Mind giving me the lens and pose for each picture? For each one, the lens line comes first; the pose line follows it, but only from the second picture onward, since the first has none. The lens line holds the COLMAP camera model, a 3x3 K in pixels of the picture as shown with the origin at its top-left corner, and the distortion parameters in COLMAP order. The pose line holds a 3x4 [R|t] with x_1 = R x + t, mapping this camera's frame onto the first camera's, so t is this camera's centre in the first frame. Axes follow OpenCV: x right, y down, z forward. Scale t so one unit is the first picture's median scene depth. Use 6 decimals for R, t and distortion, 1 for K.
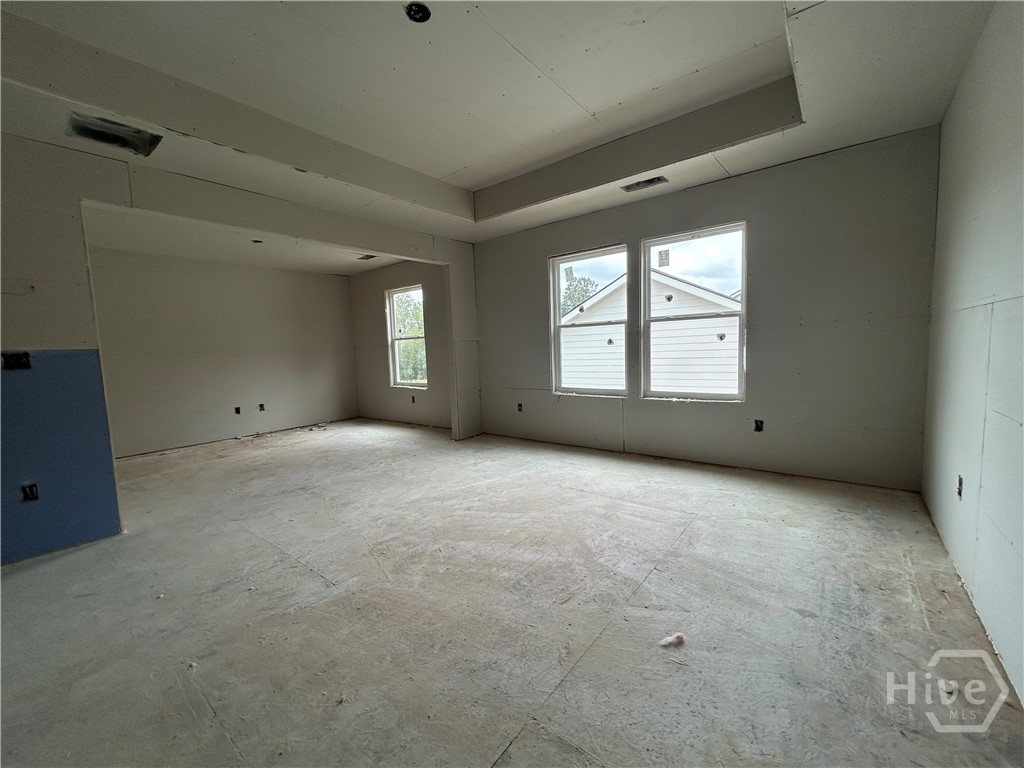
lens RADIAL K [[414.0, 0, 512.6], [0, 414.0, 382.5], [0, 0, 1]] dist [-0.000770, -0.000022]
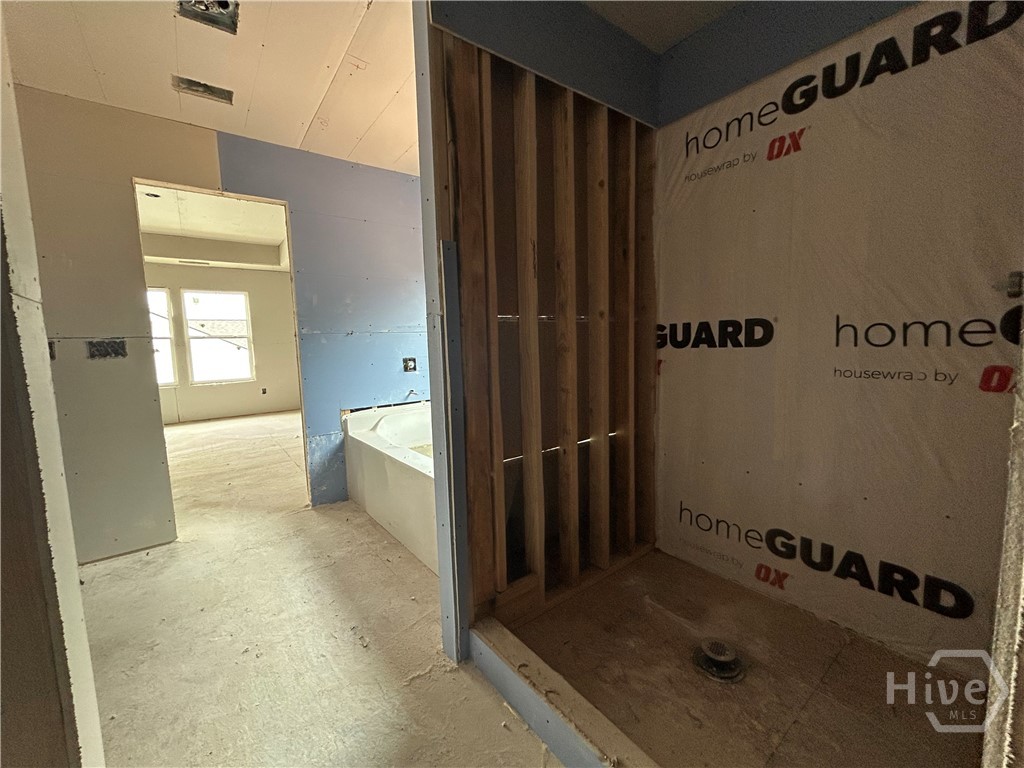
lens RADIAL K [[414.0, 0, 511.5], [0, 414.0, 381.3], [0, 0, 1]] dist [-0.000770, -0.000022]
pose [[0.243942, -0.072843, 0.967050, -0.969252], [0.101451, 0.993621, 0.049253, 0.069727], [-0.964469, 0.086093, 0.249775, -0.626473]]
